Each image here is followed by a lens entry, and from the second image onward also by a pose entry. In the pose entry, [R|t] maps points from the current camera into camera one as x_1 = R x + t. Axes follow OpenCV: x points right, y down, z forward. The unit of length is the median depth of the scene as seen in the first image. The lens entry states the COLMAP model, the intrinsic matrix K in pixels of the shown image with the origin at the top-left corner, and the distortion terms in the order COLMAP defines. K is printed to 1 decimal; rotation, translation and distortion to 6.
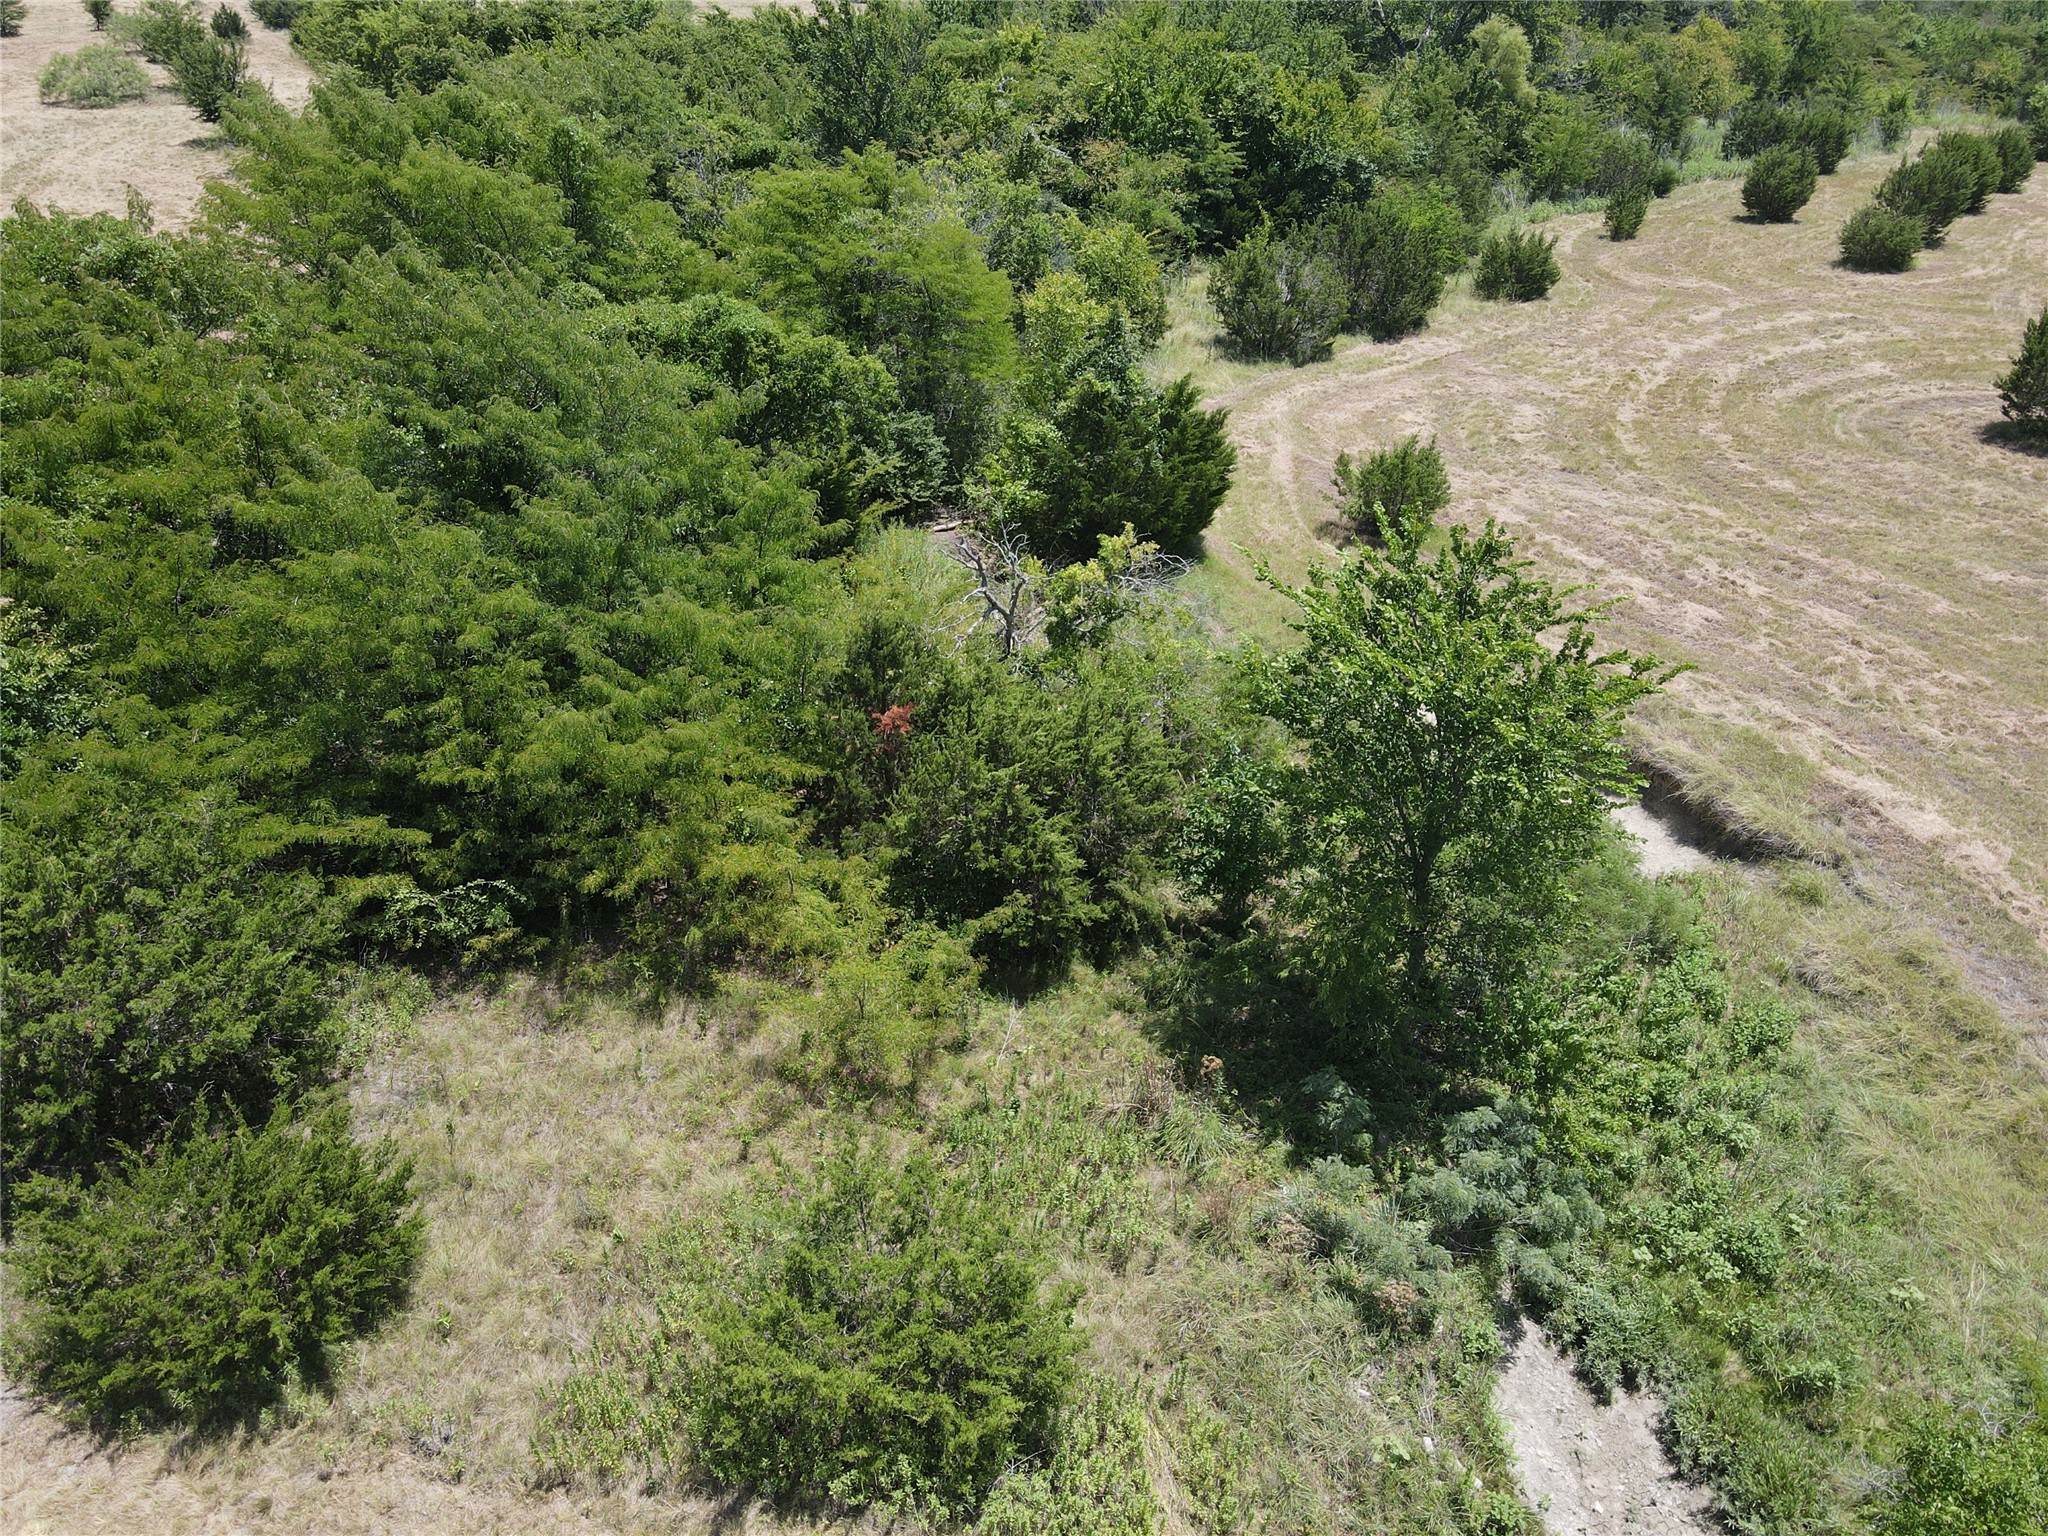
lens RADIAL K [[1491.3, 0, 1018.6], [0, 1491.3, 768.3], [0, 0, 1]] dist [0.005366, 0.010537]
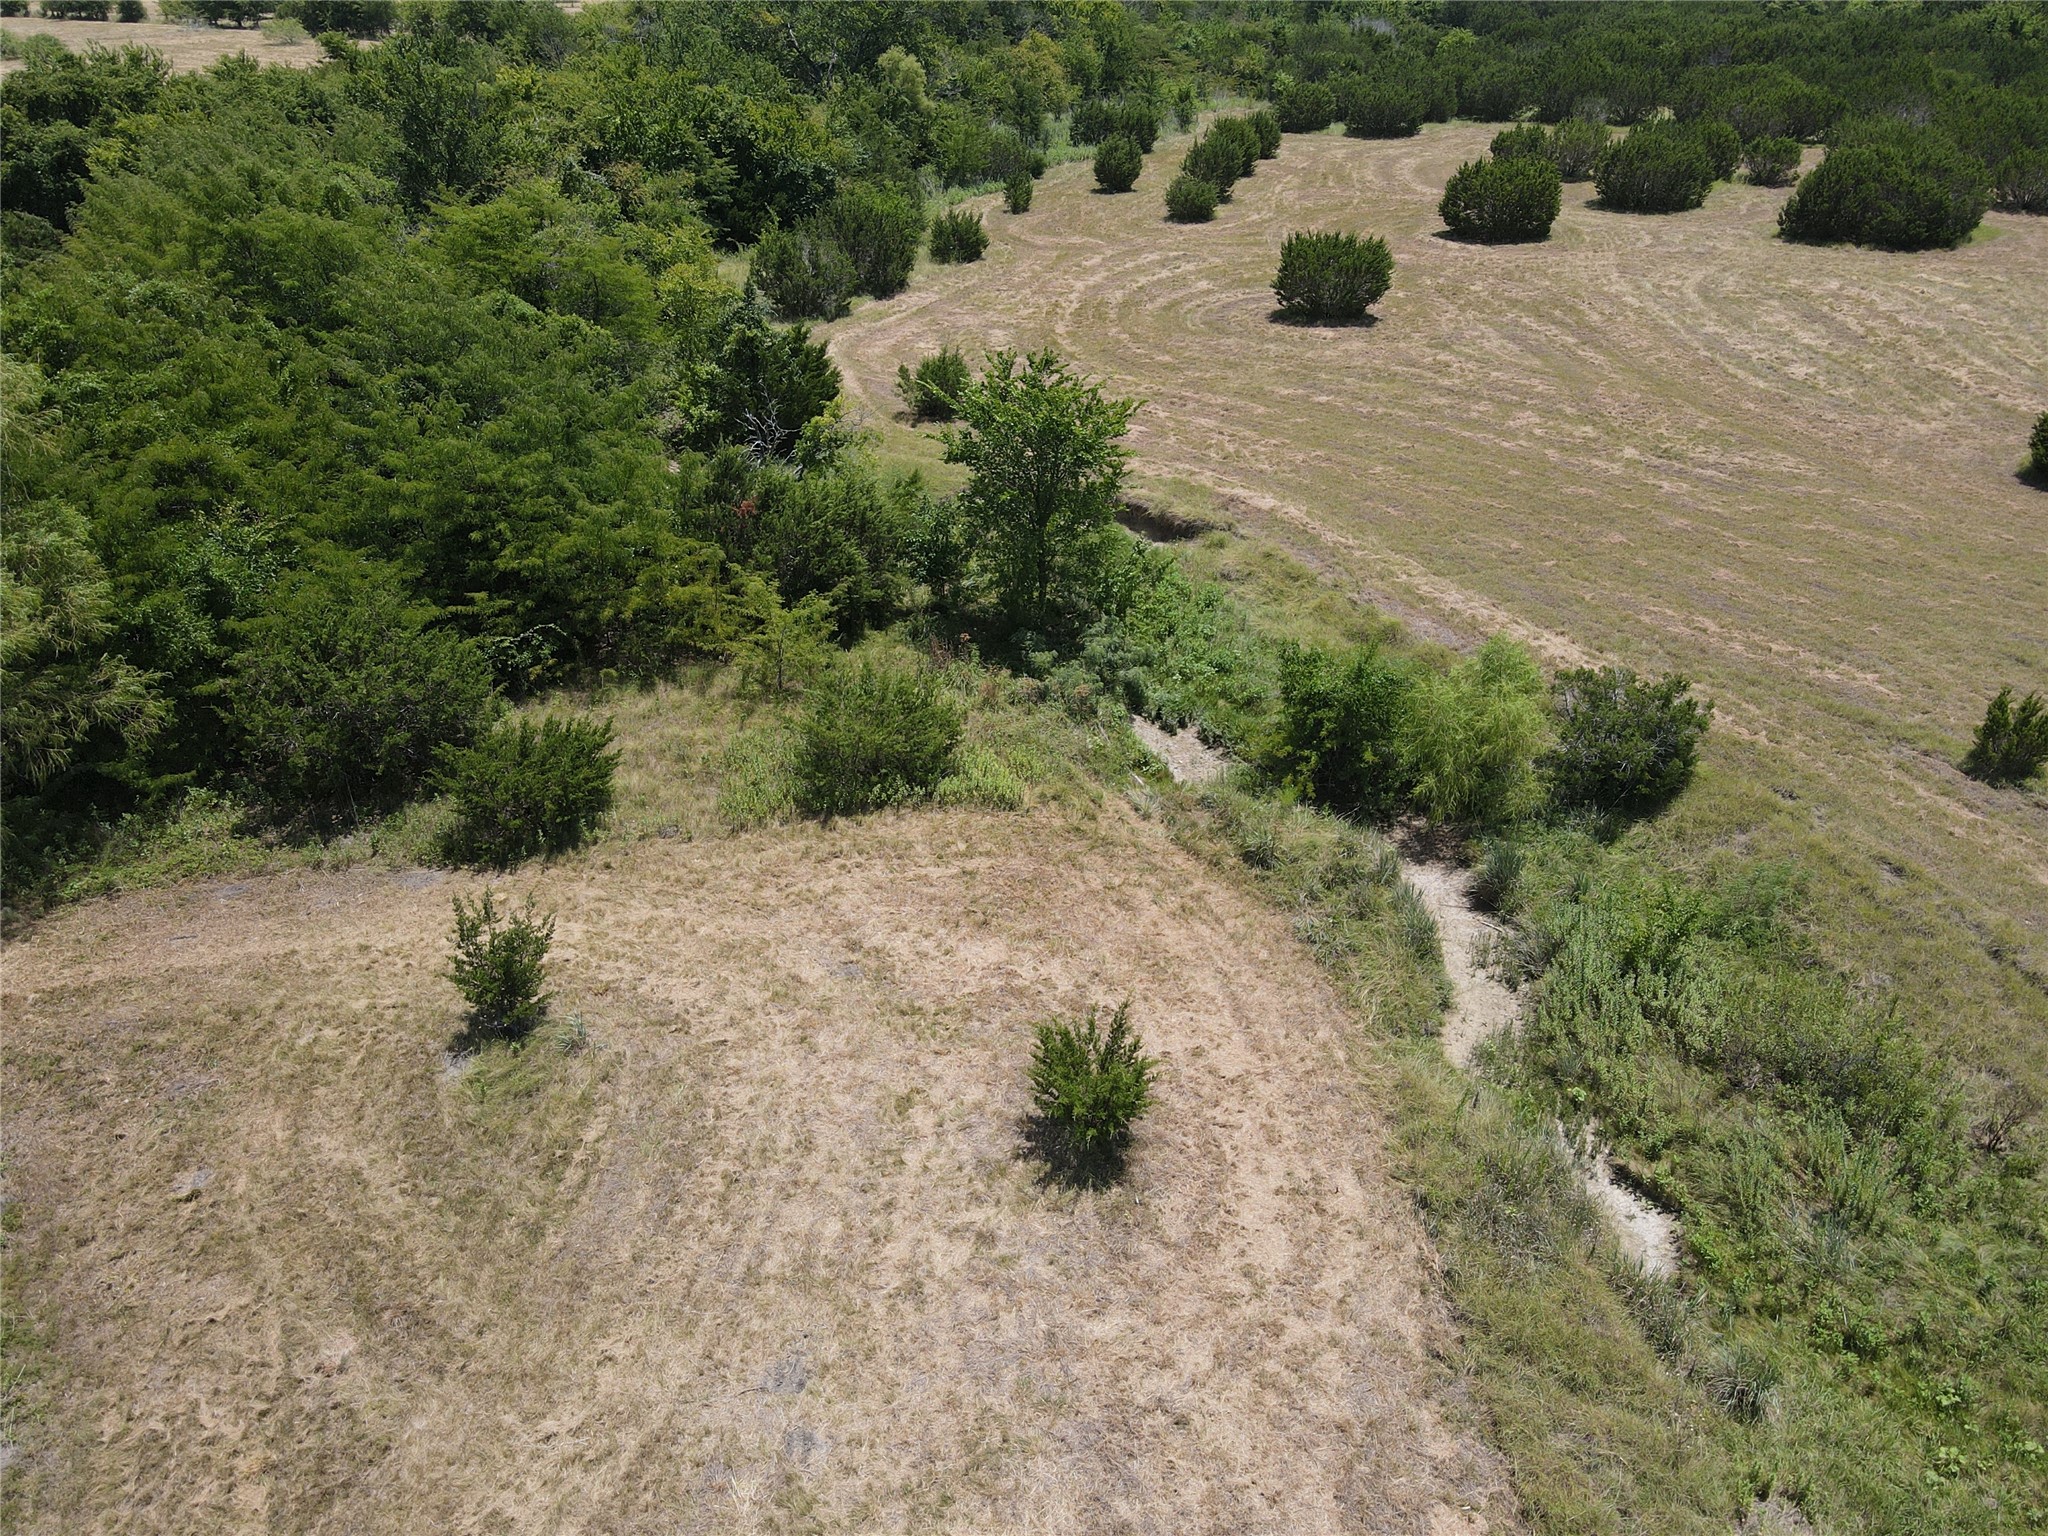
lens RADIAL K [[1486.8, 0, 1006.3], [0, 1486.8, 767.1], [0, 0, 1]] dist [0.006562, -0.000416]
pose [[0.926551, -0.194479, 0.321995, -0.142983], [0.193833, 0.980431, 0.034401, 0.090220], [-0.322384, 0.030539, 0.946116, -0.256474]]
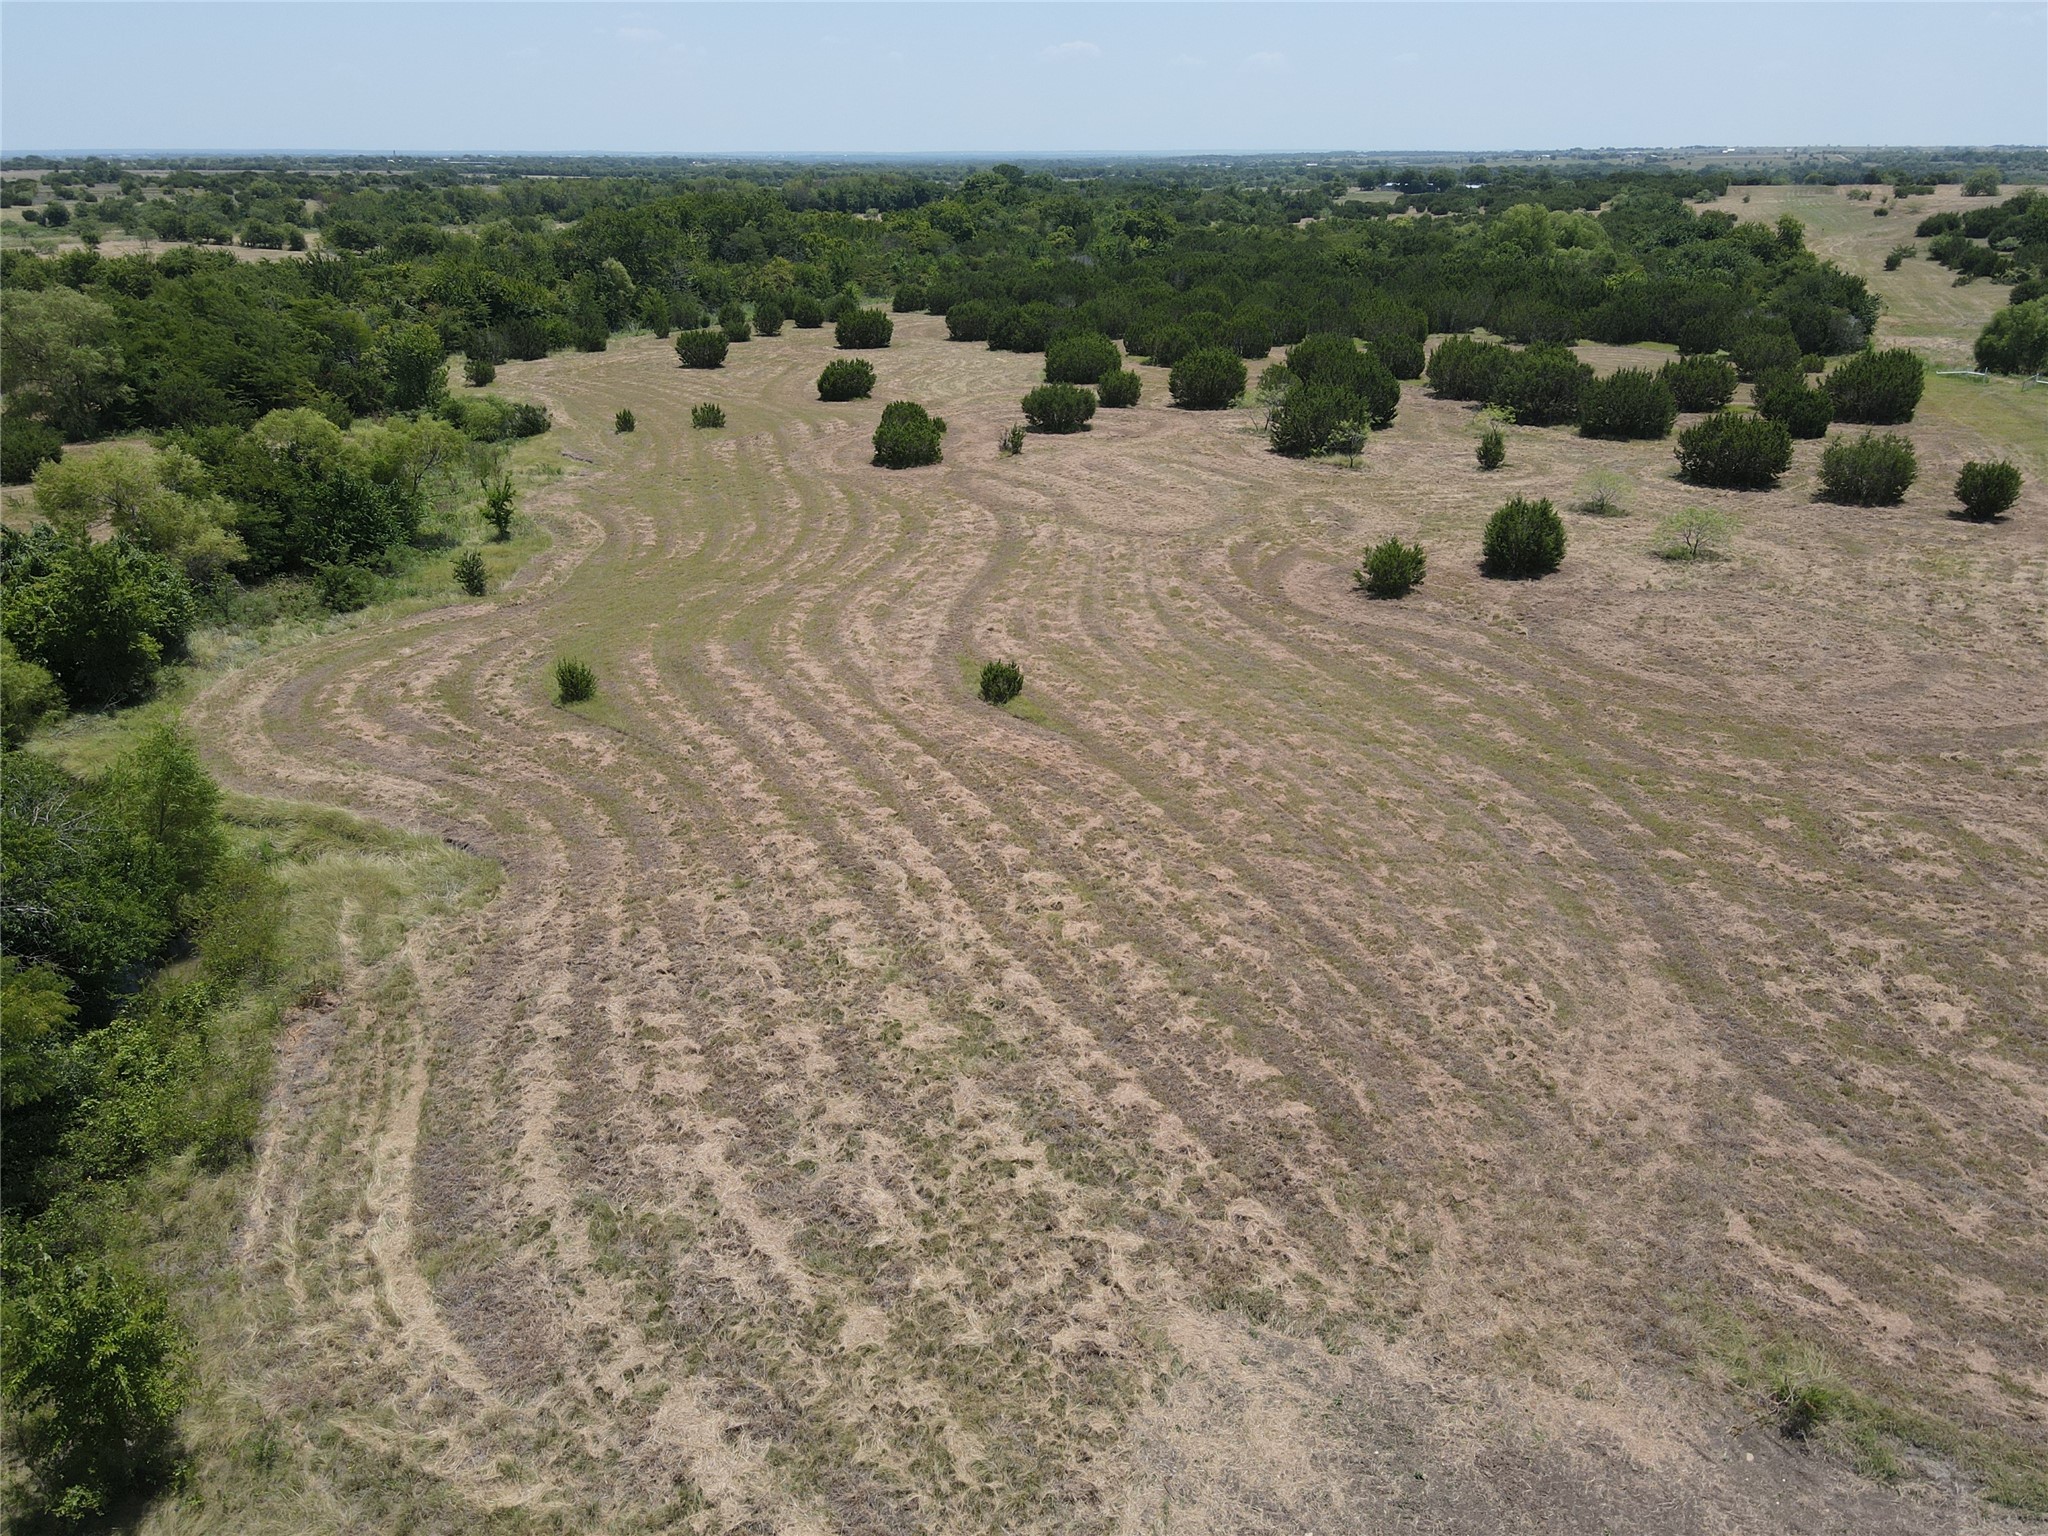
lens RADIAL K [[1491.3, 0, 1018.6], [0, 1491.3, 768.3], [0, 0, 1]] dist [0.005366, 0.010537]
pose [[0.958056, -0.107490, 0.265660, 0.257109], [0.143403, 0.982403, -0.119664, 0.844332], [-0.248123, 0.152741, 0.956611, -1.644086]]
